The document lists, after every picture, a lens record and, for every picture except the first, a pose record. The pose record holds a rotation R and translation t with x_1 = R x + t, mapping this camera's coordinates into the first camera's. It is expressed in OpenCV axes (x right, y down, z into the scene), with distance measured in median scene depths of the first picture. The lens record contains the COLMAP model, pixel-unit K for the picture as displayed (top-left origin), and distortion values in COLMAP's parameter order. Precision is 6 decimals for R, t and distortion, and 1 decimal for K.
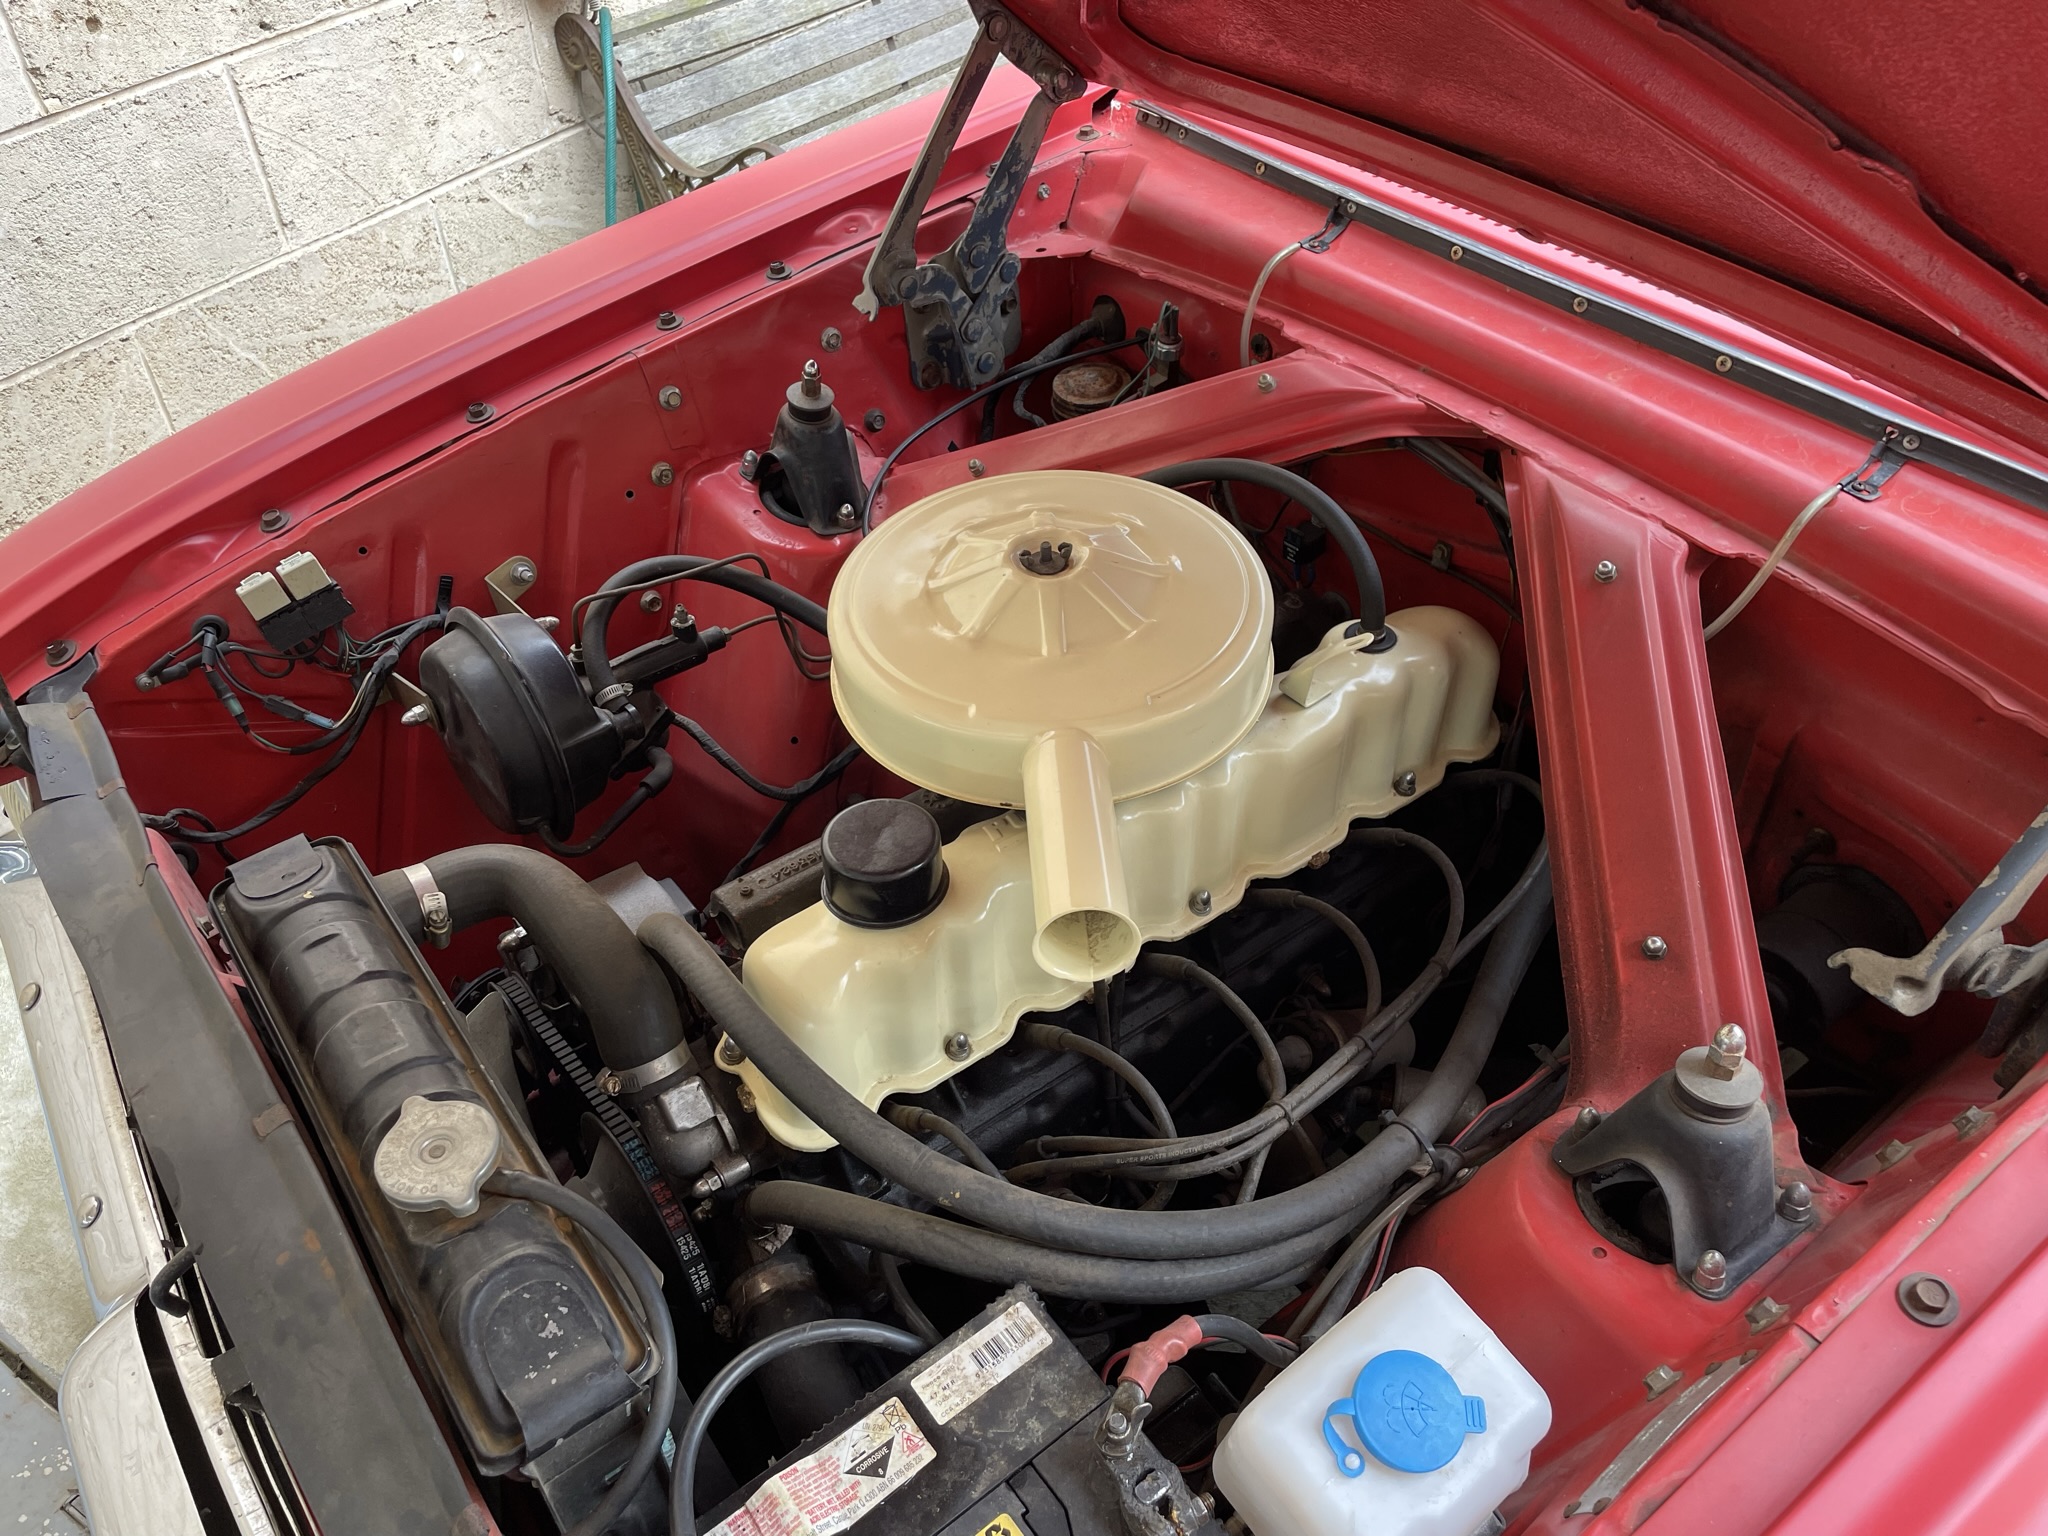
lens RADIAL K [[1574.0, 0, 1034.9], [0, 1574.0, 760.1], [0, 0, 1]] dist [0.032586, -0.055601]
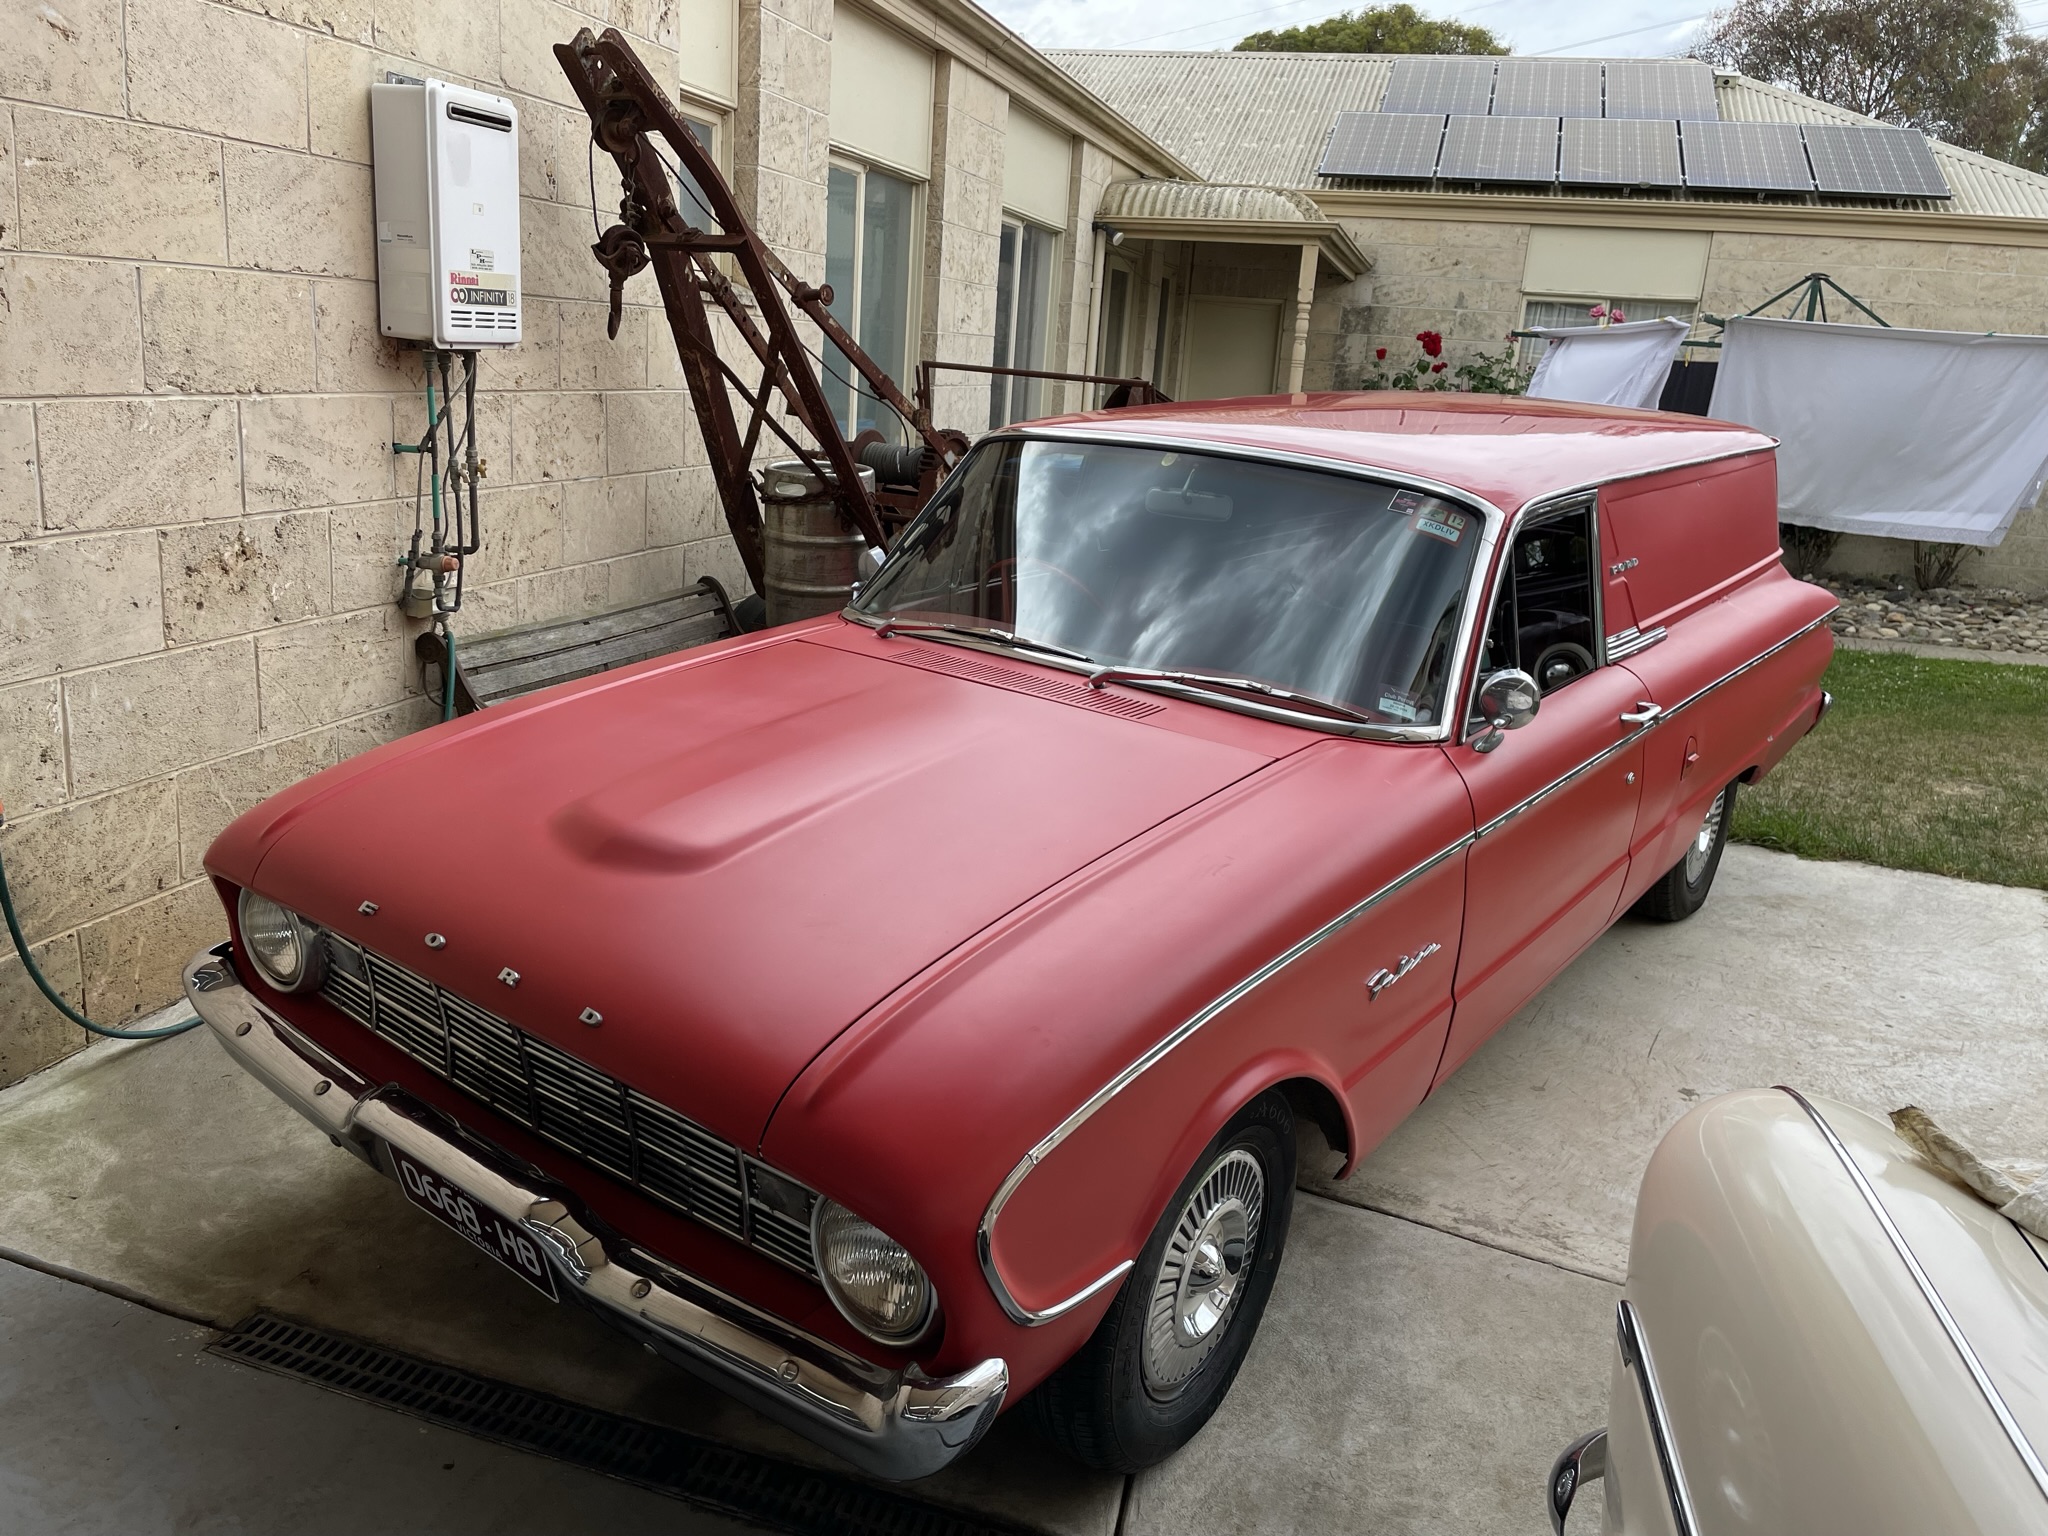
lens RADIAL K [[1574.0, 0, 1020.8], [0, 1574.0, 770.5], [0, 0, 1]] dist [0.032586, -0.055601]
pose [[0.956895, 0.023465, 0.289485, -0.190254], [0.101653, 0.906627, -0.409504, 0.457249], [-0.272064, 0.421279, 0.865162, -0.626233]]
